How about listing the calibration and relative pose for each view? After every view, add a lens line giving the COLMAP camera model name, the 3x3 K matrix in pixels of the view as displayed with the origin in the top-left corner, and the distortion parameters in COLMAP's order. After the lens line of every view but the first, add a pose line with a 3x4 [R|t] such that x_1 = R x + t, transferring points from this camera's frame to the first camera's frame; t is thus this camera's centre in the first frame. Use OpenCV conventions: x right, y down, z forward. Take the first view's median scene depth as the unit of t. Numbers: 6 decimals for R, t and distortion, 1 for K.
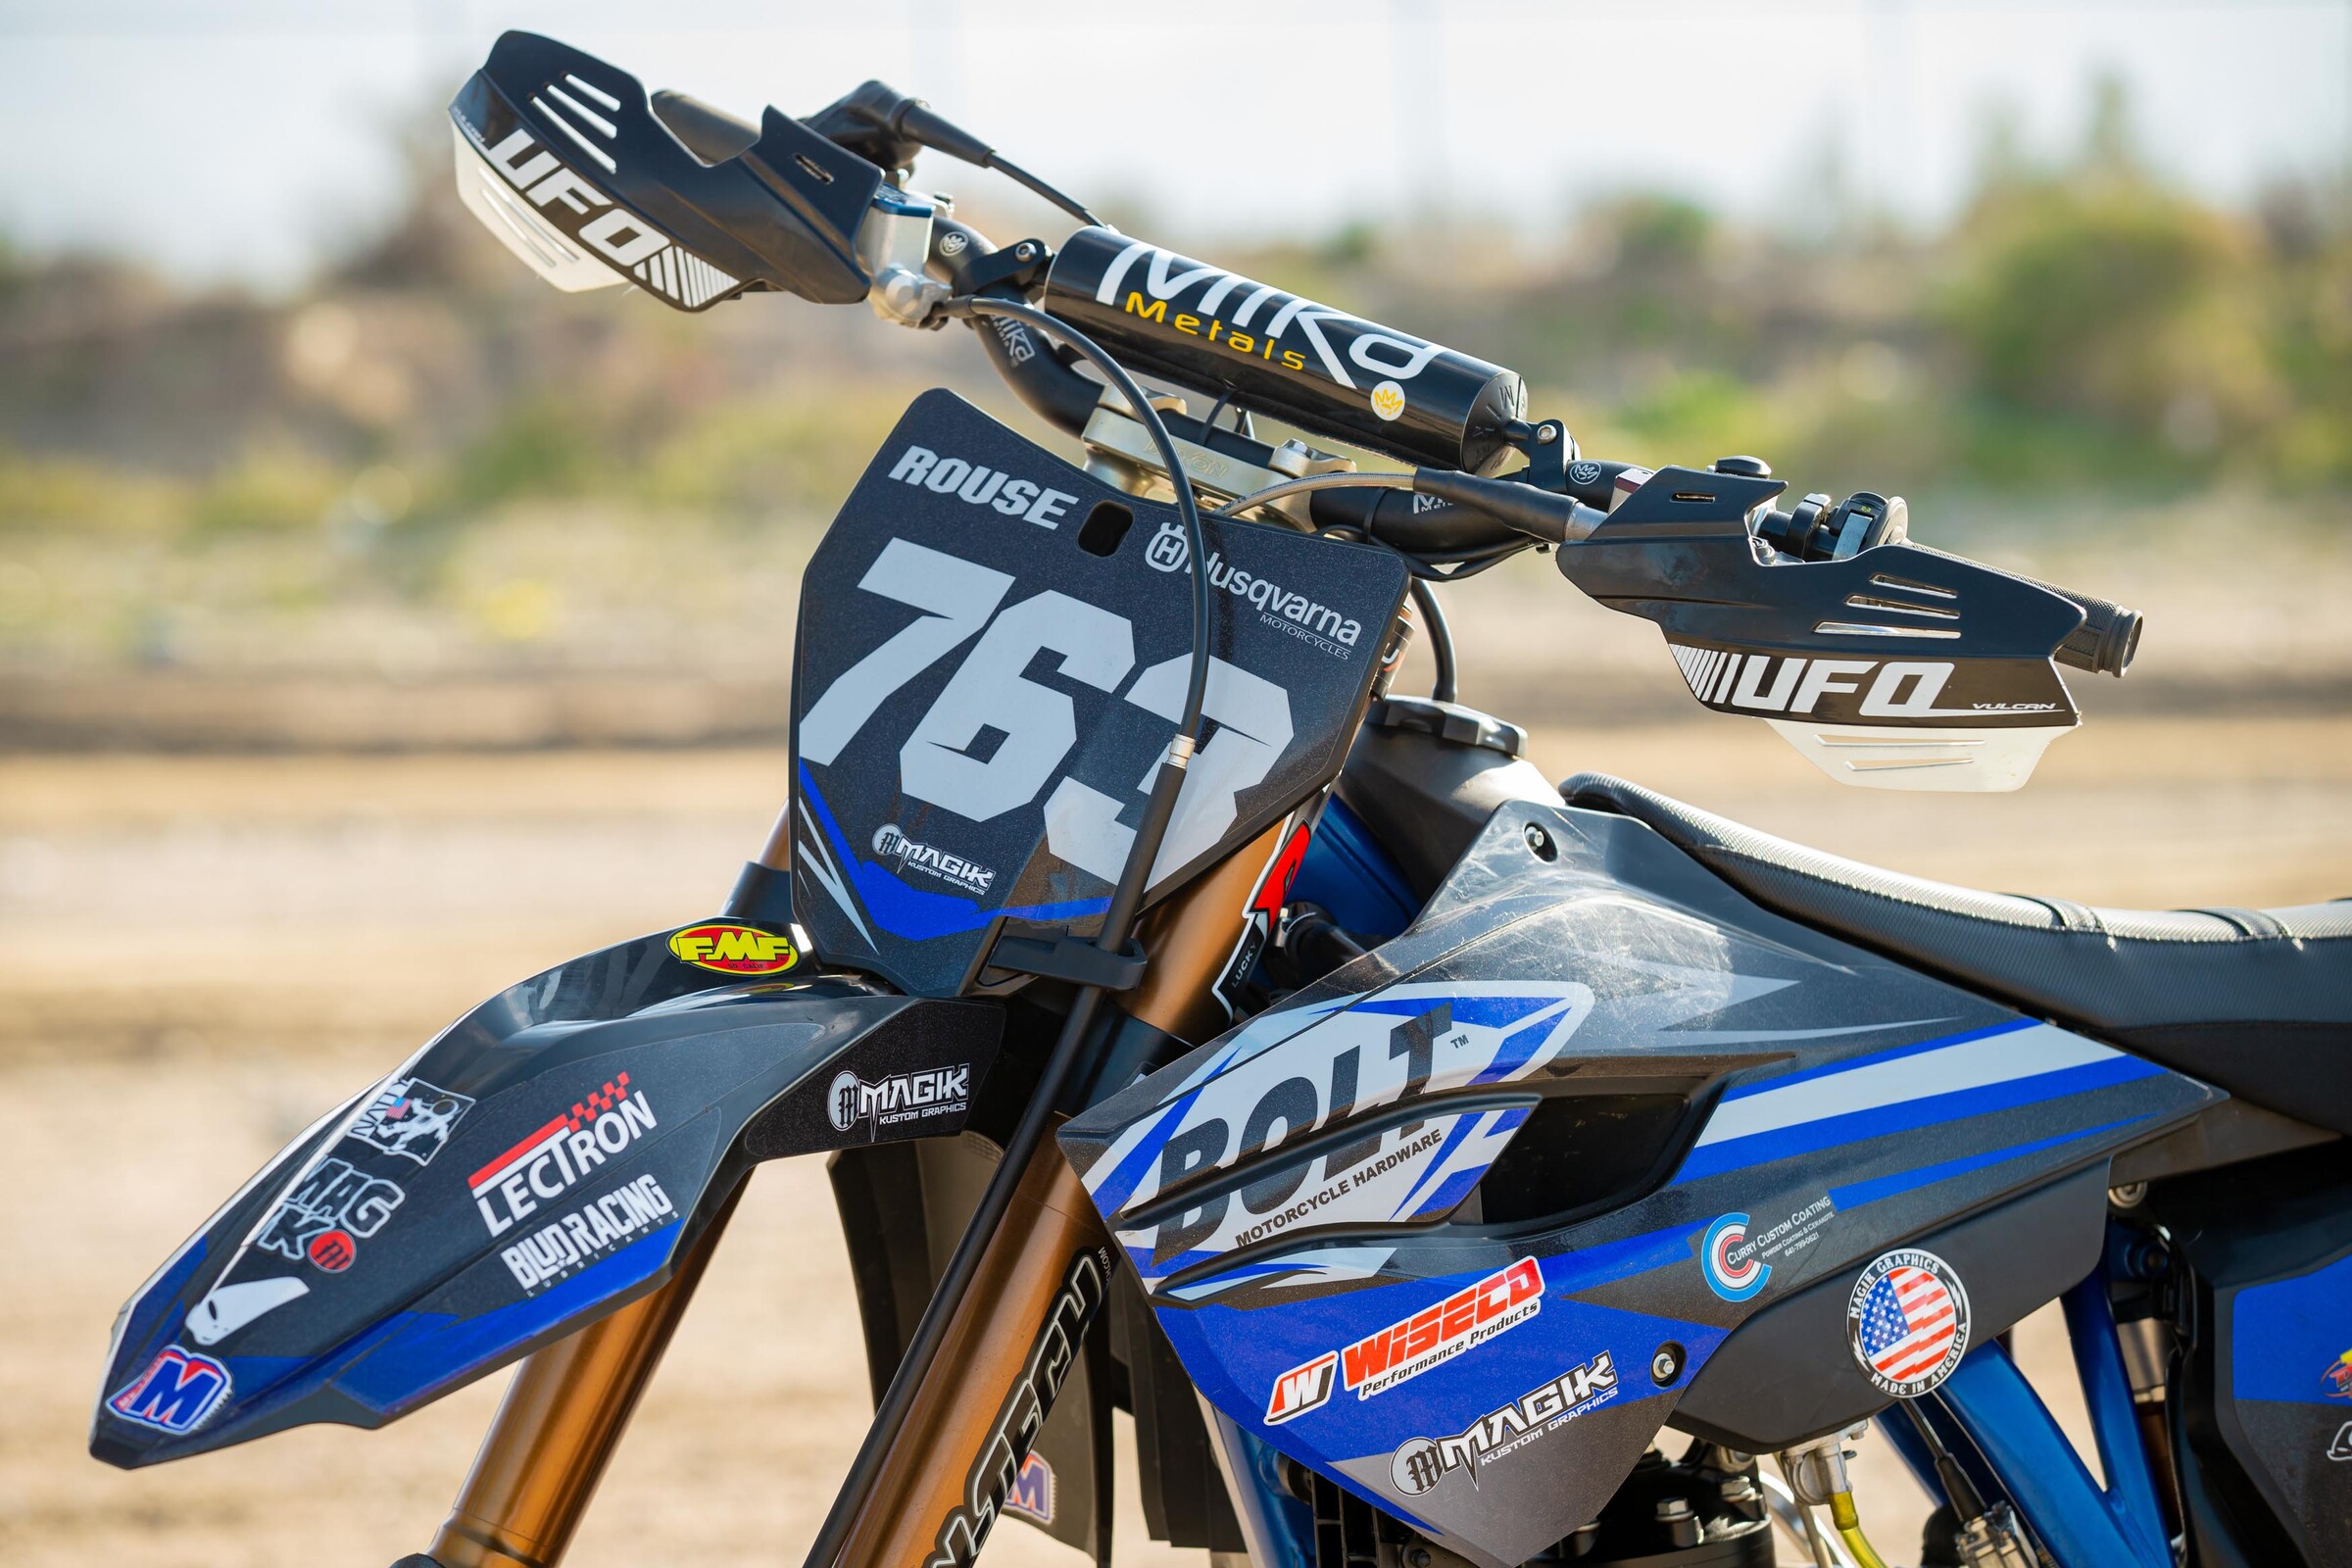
lens RADIAL K [[9192.2, 0, 1176.0], [0, 9192.2, 784.0], [0, 0, 1]] dist [0.186045, 9.823933]
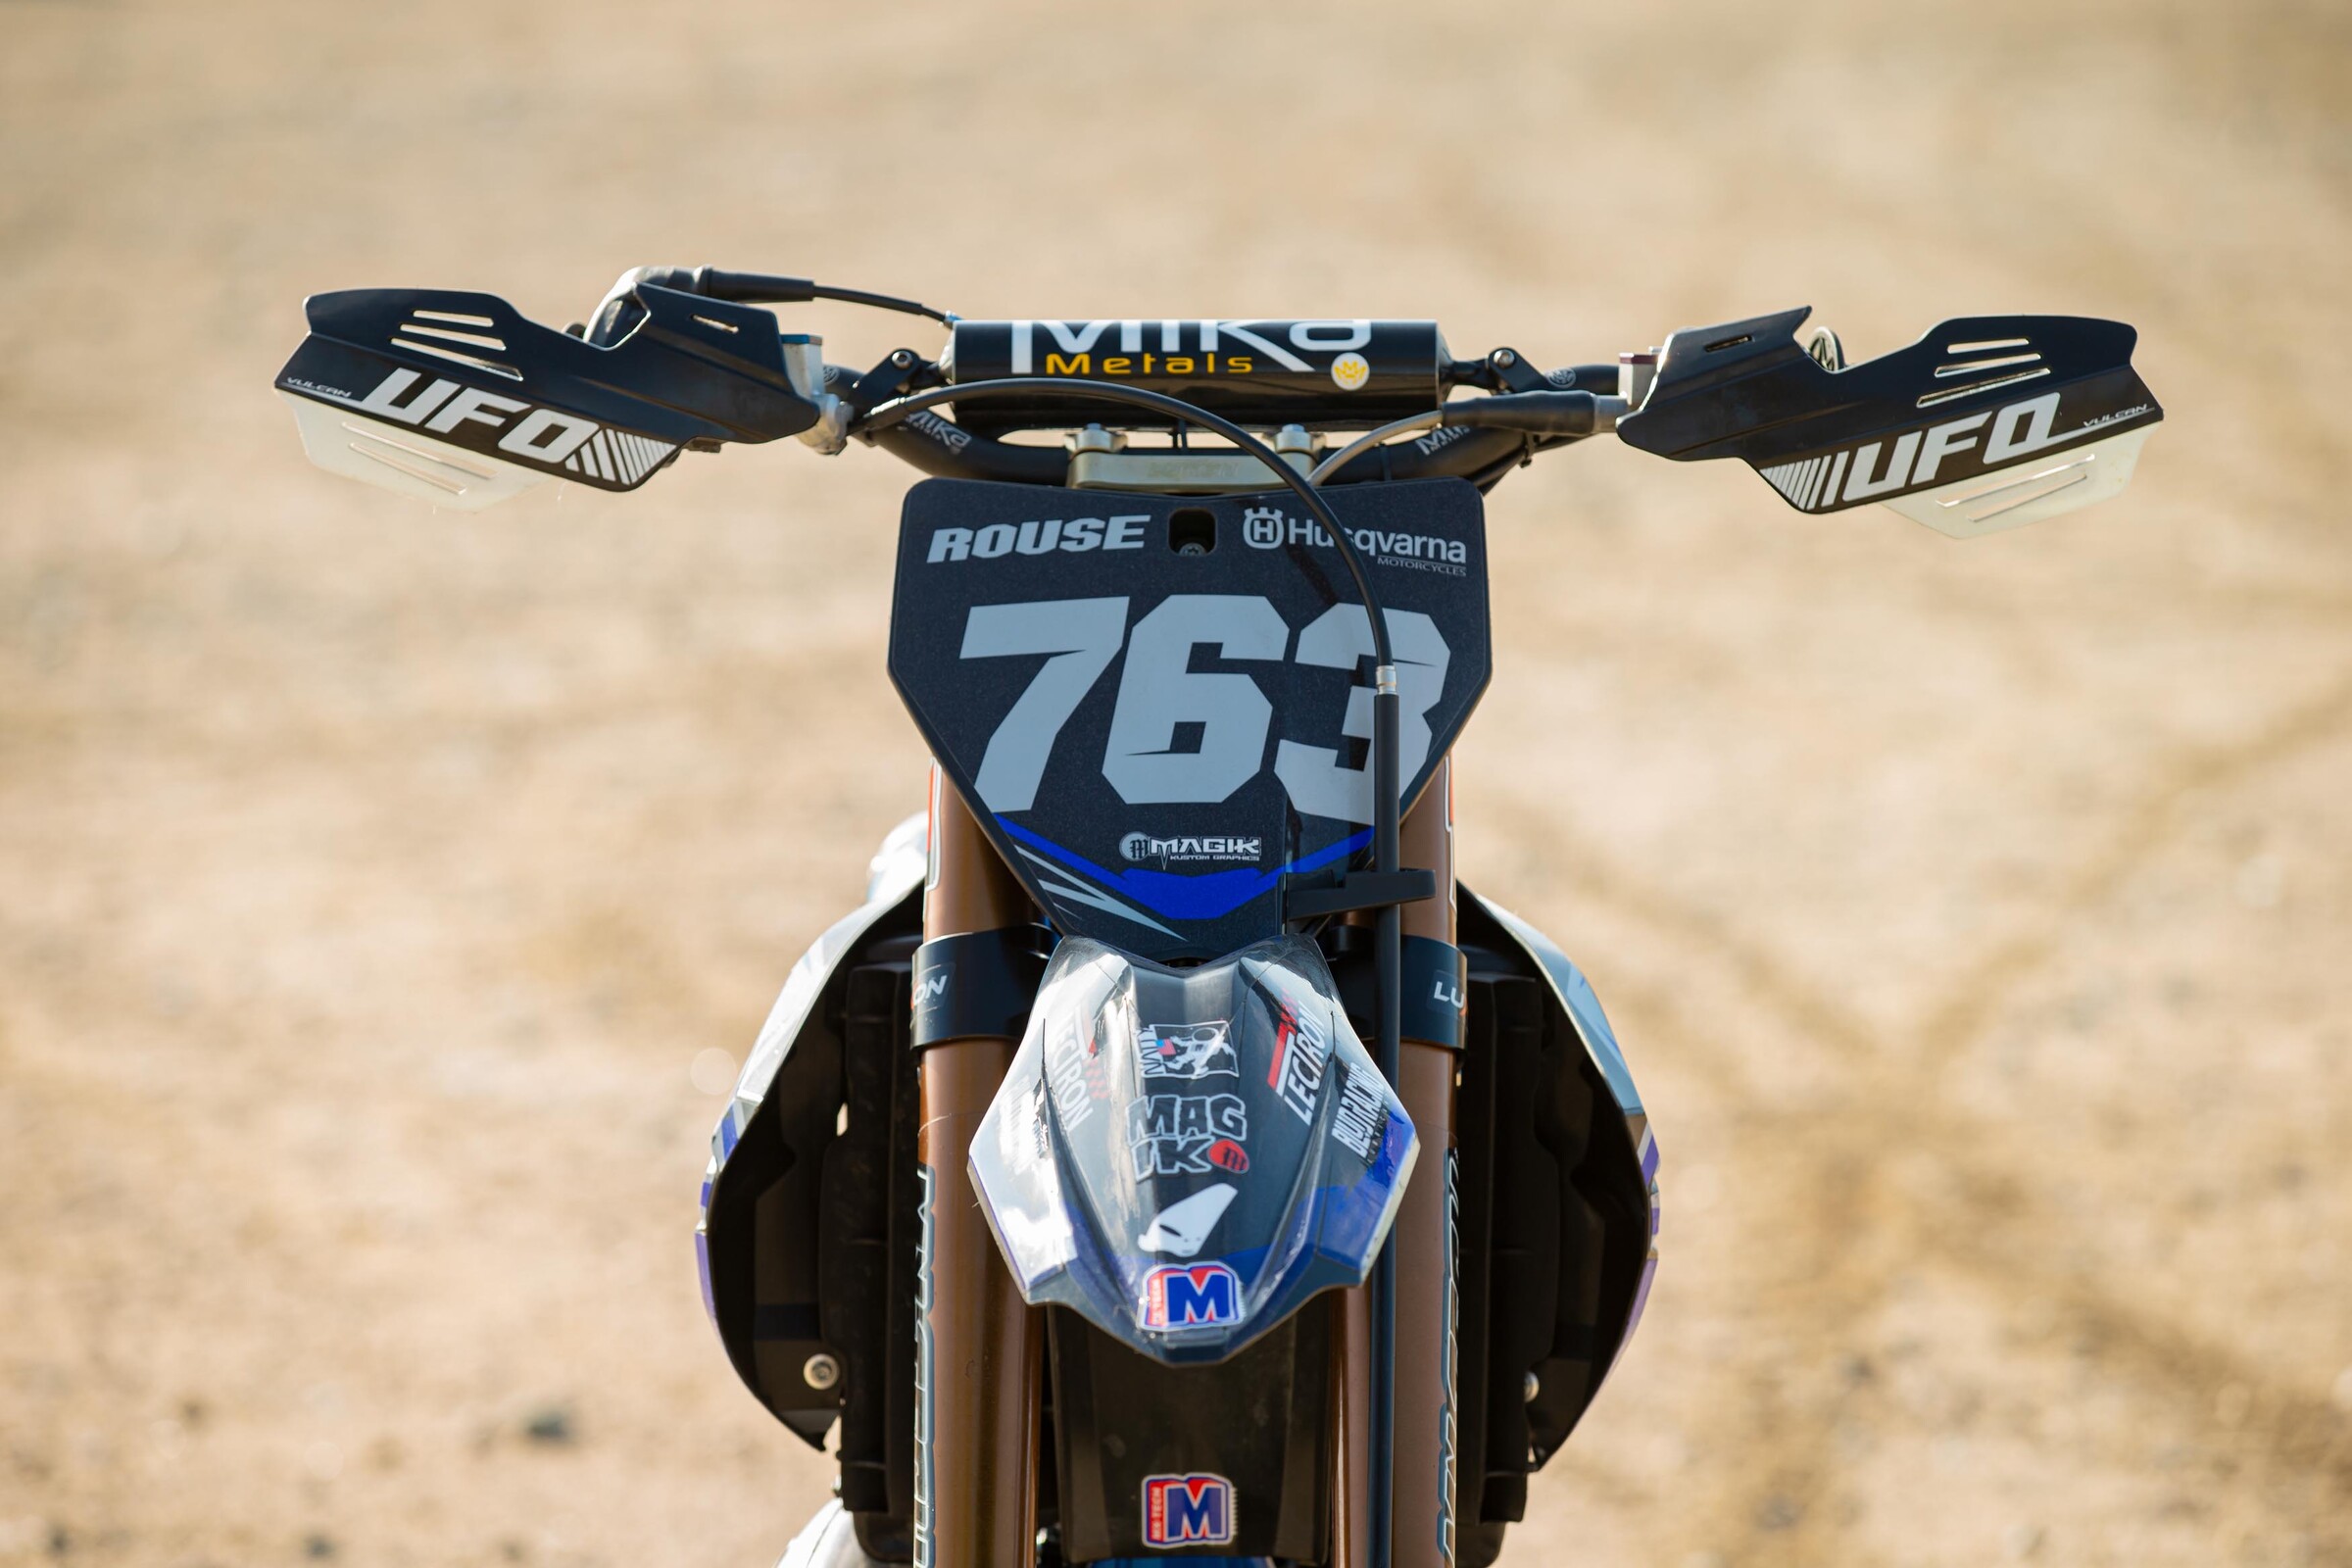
lens RADIAL K [[11404.8, 0, 1176.0], [0, 11404.8, 784.0], [0, 0, 1]] dist [0.548899, 8.219733]
pose [[0.783312, -0.212417, 0.584210, -0.810779], [0.312028, 0.947189, -0.073974, 0.099992], [-0.537644, 0.240234, 0.808224, -0.062009]]
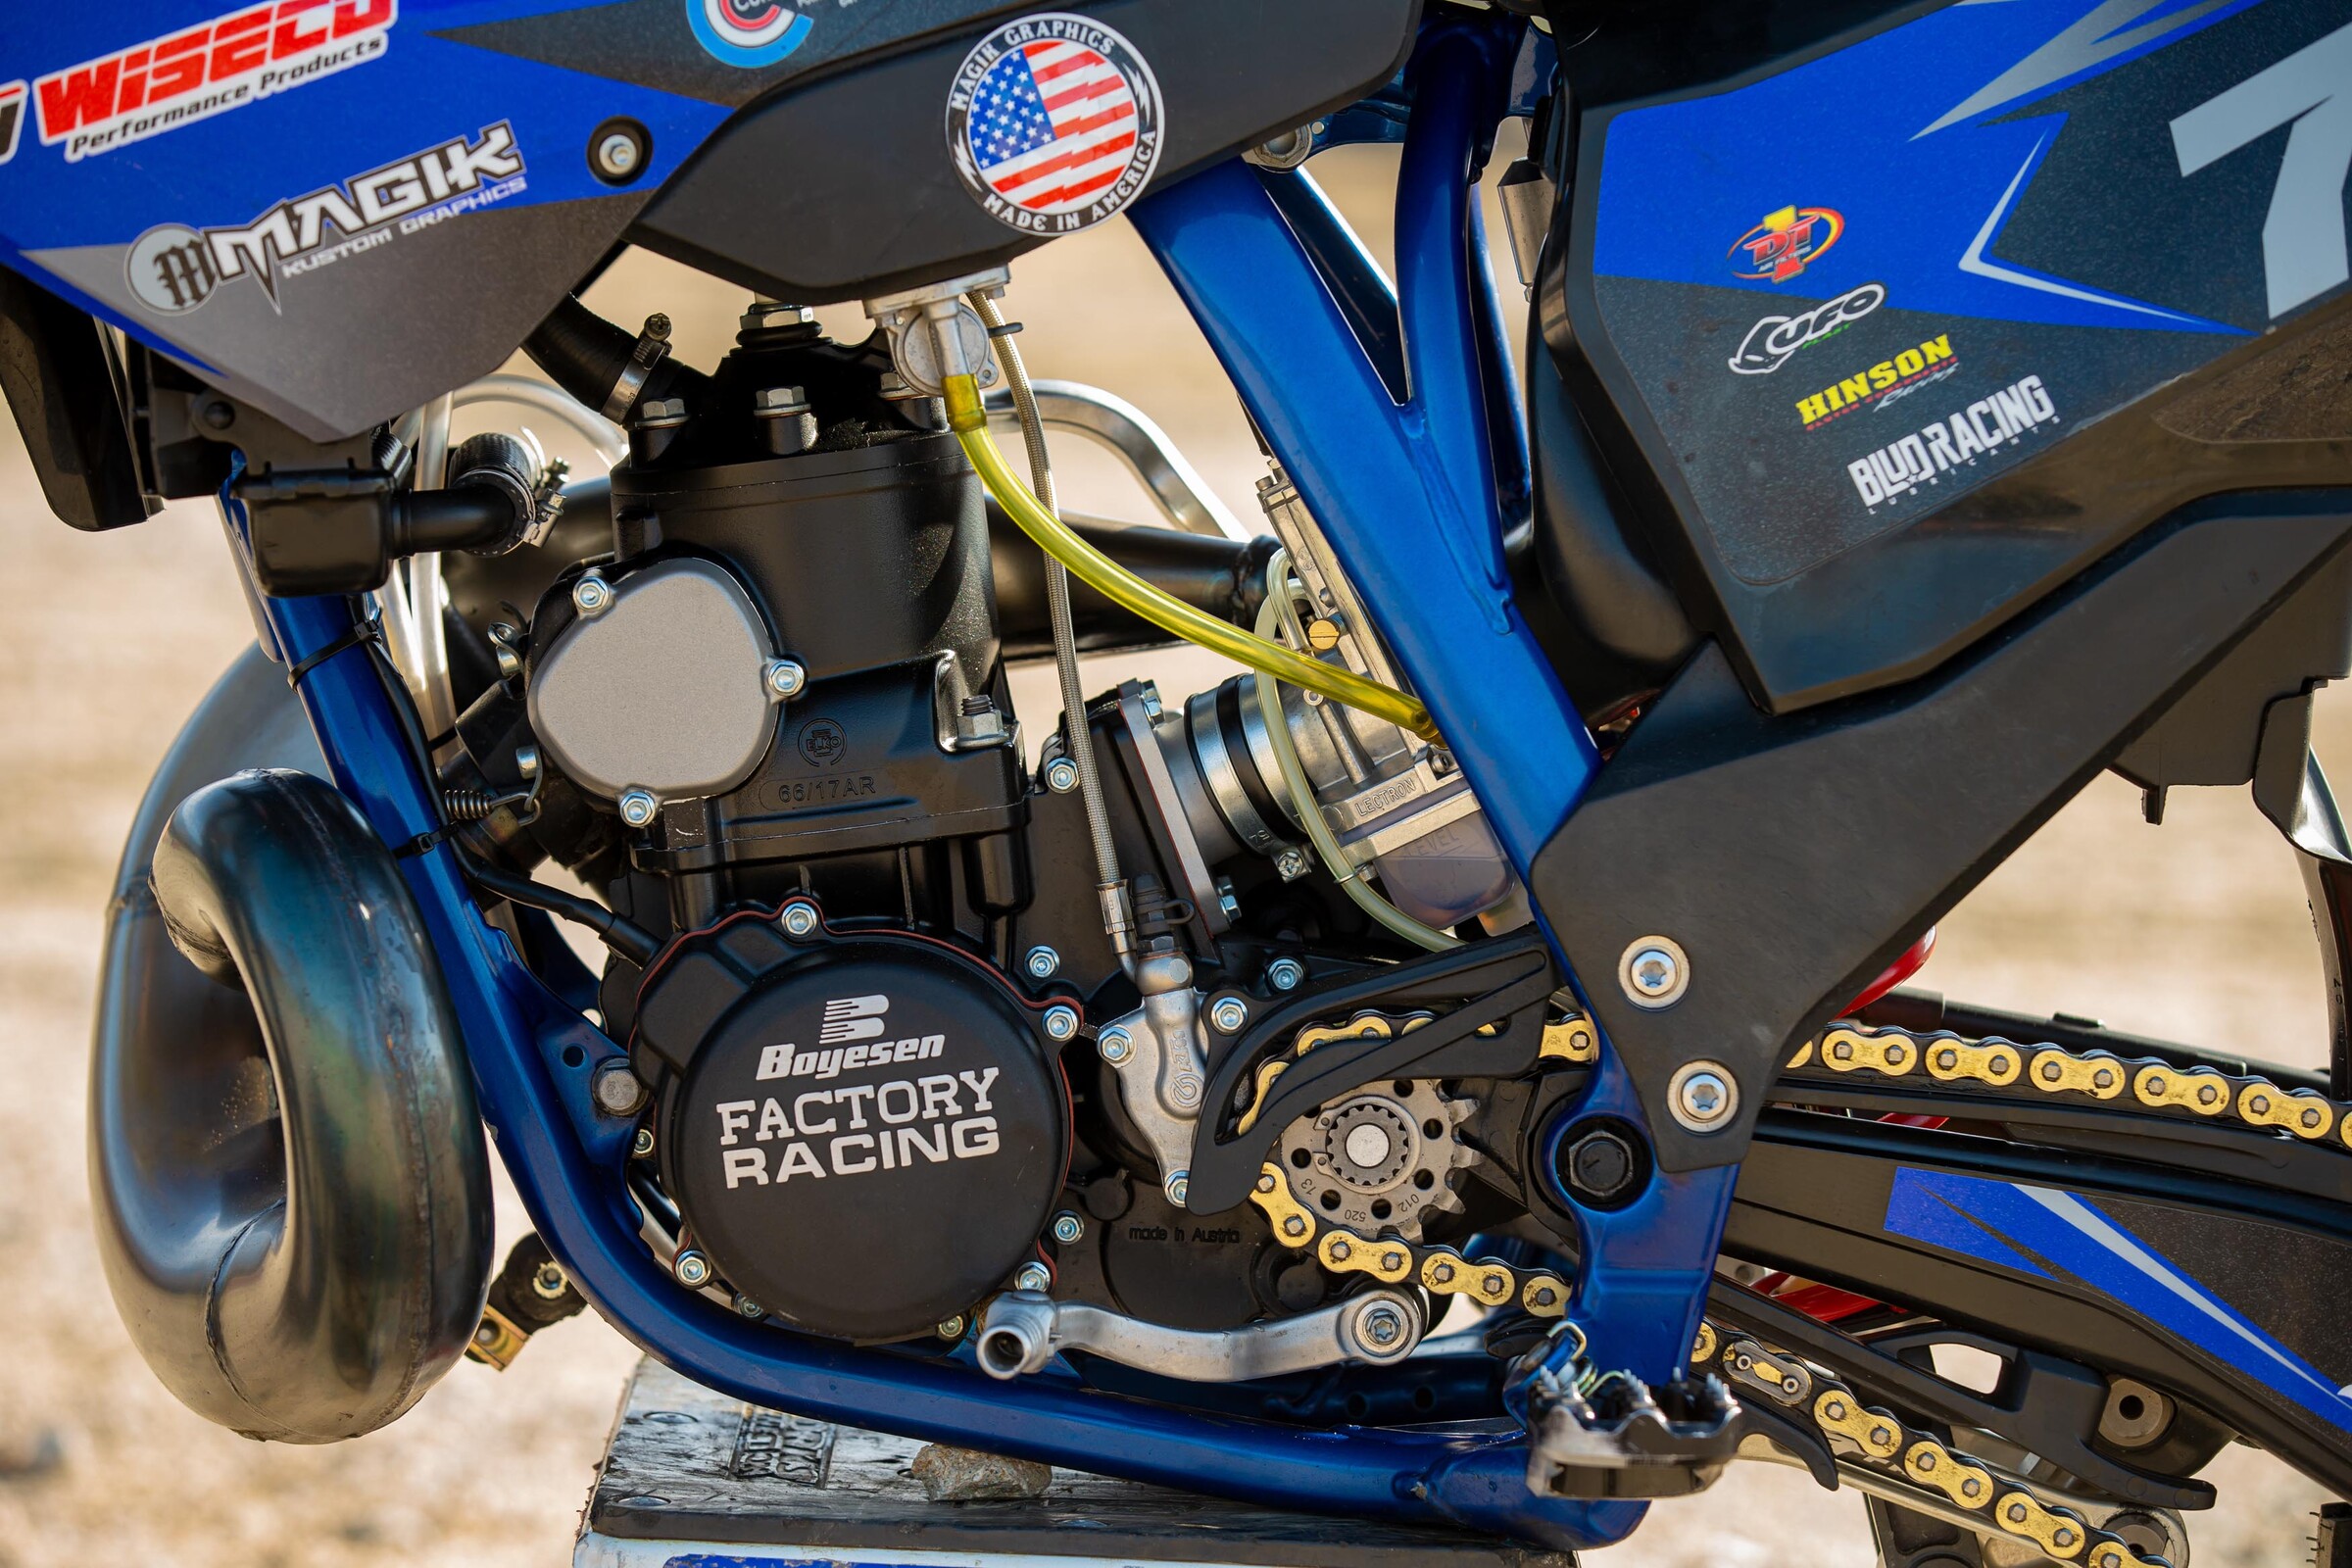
lens RADIAL K [[8246.3, 0, 1176.0], [0, 8246.3, 784.0], [0, 0, 1]] dist [-0.009821, 7.082395]
pose [[0.959199, 0.062215, -0.275802, 0.255791], [-0.045358, 0.996715, 0.067089, 0.065773], [0.279070, -0.051842, 0.958870, 0.429828]]
